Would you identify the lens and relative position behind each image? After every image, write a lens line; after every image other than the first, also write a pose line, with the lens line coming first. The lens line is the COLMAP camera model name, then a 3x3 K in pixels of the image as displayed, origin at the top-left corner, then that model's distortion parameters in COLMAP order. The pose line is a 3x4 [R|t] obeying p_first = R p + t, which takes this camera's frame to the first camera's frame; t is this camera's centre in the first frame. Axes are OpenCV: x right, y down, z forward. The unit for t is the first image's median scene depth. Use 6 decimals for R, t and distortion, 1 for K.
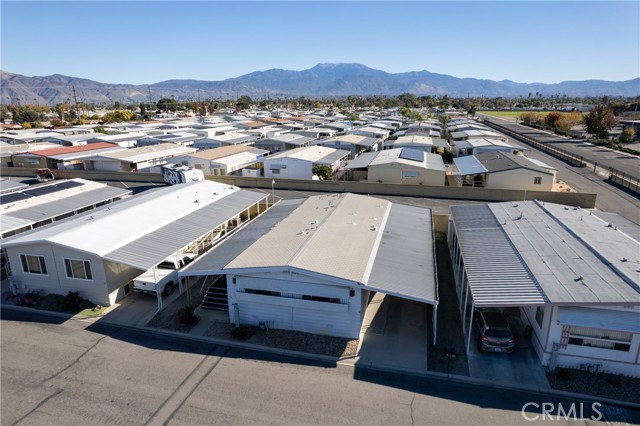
lens RADIAL K [[408.1, 0, 319.7], [0, 408.1, 212.8], [0, 0, 1]] dist [-0.064400, 0.056421]
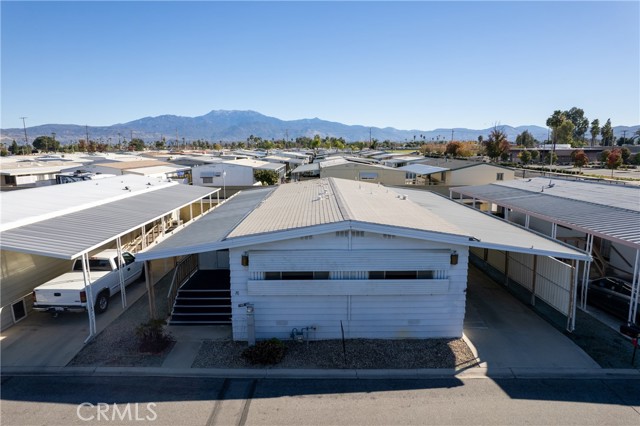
lens RADIAL K [[408.1, 0, 317.9], [0, 408.1, 211.2], [0, 0, 1]] dist [-0.064400, 0.056421]
pose [[0.970001, -0.038324, 0.240059, -0.238585], [0.064918, 0.992470, -0.103870, 0.159721], [-0.234271, 0.116338, 0.965185, 0.408851]]
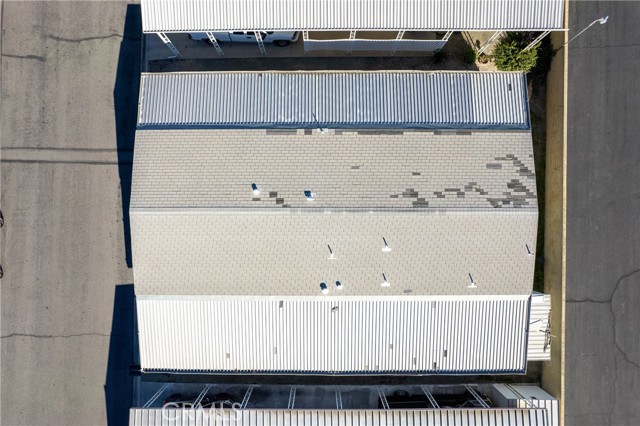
lens RADIAL K [[408.1, 0, 320.9], [0, 408.1, 216.3], [0, 0, 1]] dist [-0.064400, 0.056421]
pose [[0.236920, 0.971519, -0.004509, 0.028133], [-0.256961, 0.067139, 0.964087, -0.727376], [0.936931, -0.227253, 0.265549, 1.051657]]
